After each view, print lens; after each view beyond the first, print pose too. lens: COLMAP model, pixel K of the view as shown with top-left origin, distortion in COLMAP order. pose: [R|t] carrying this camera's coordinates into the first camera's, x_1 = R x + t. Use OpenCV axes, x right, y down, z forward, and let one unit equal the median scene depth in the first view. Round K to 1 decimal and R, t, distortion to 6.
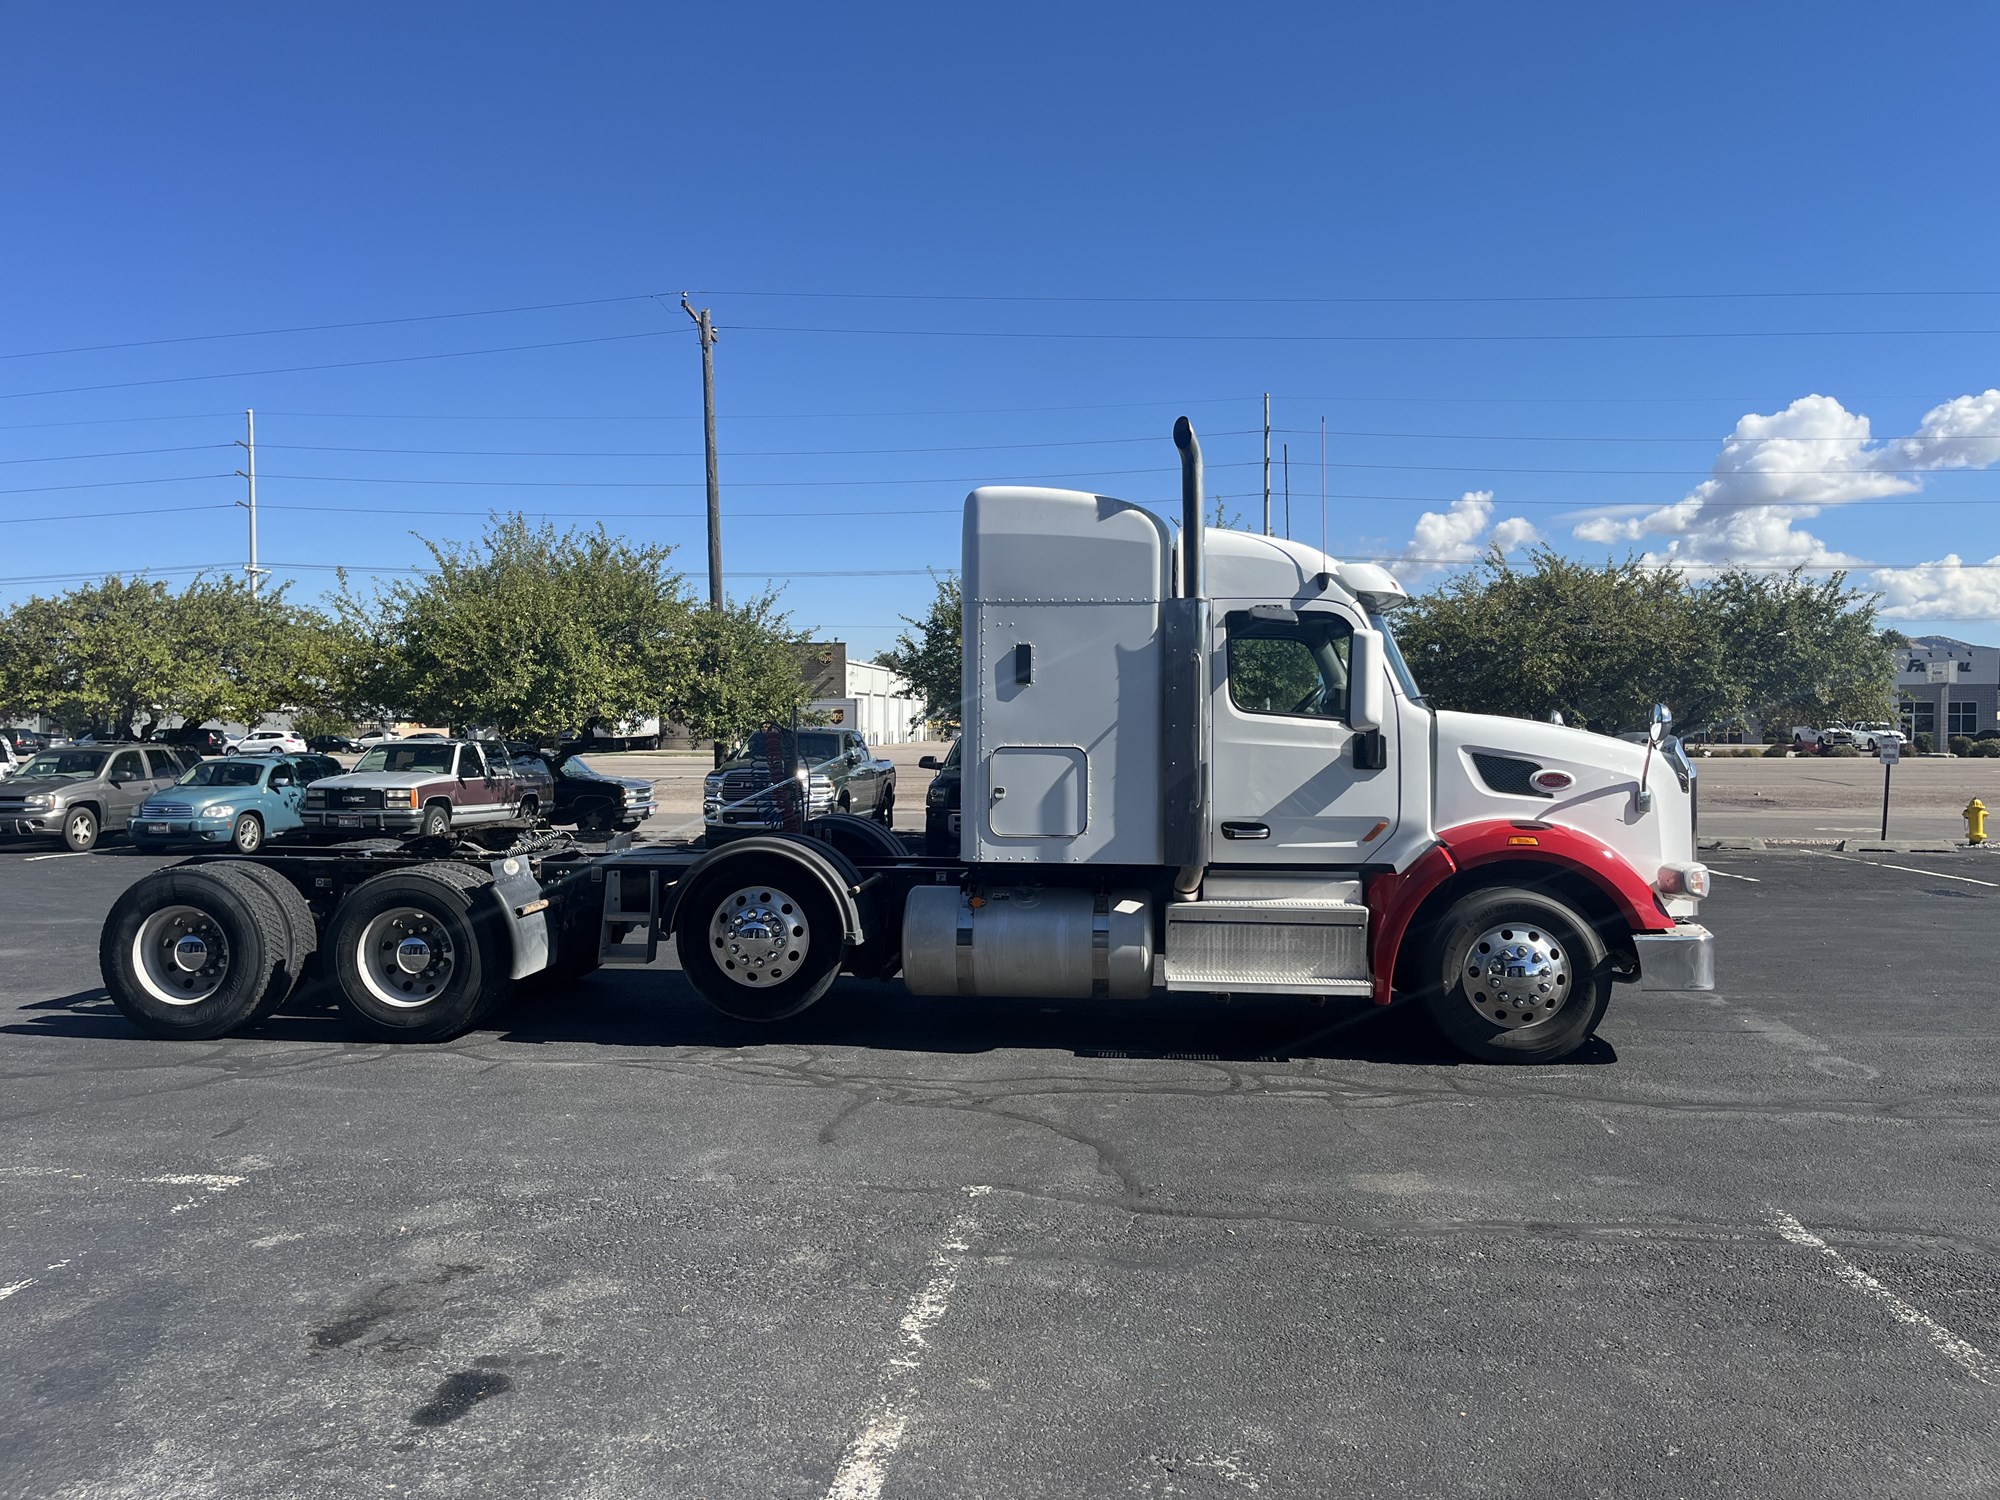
lens RADIAL K [[1469.8, 0, 1000.0], [0, 1469.8, 750.0], [0, 0, 1]] dist [0.024731, 0.000109]
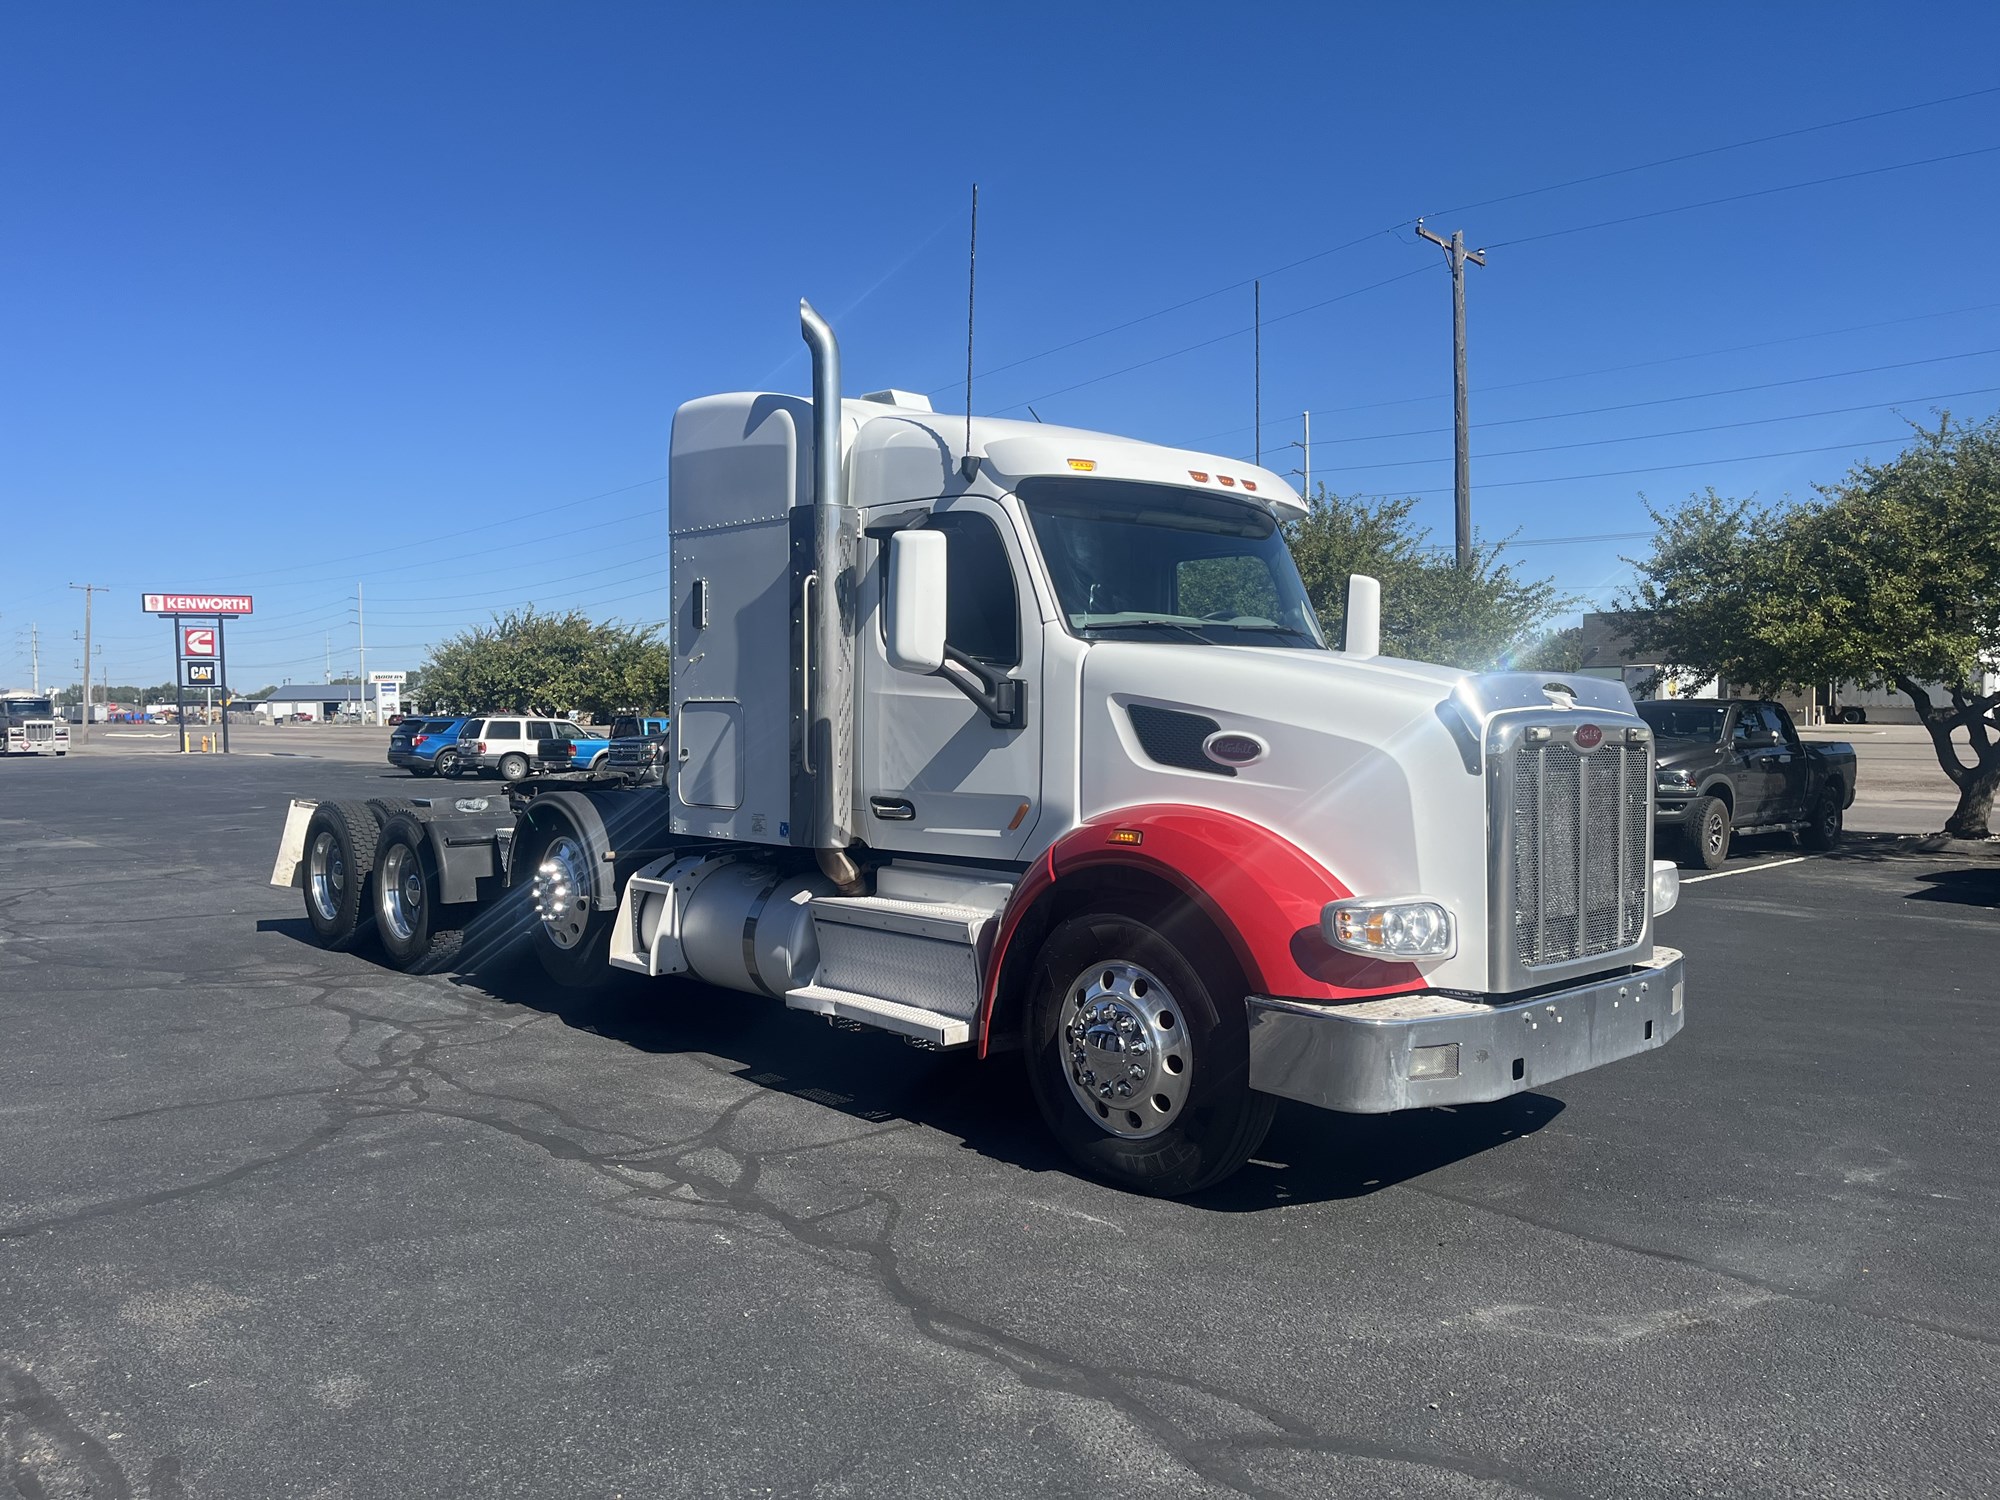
lens RADIAL K [[1469.8, 0, 1000.0], [0, 1469.8, 750.0], [0, 0, 1]] dist [0.024731, 0.000109]
pose [[0.763454, 0.013310, -0.645725, 0.707706], [-0.002563, 0.999842, 0.017580, 0.006794], [0.645857, -0.011767, 0.763368, 0.478176]]
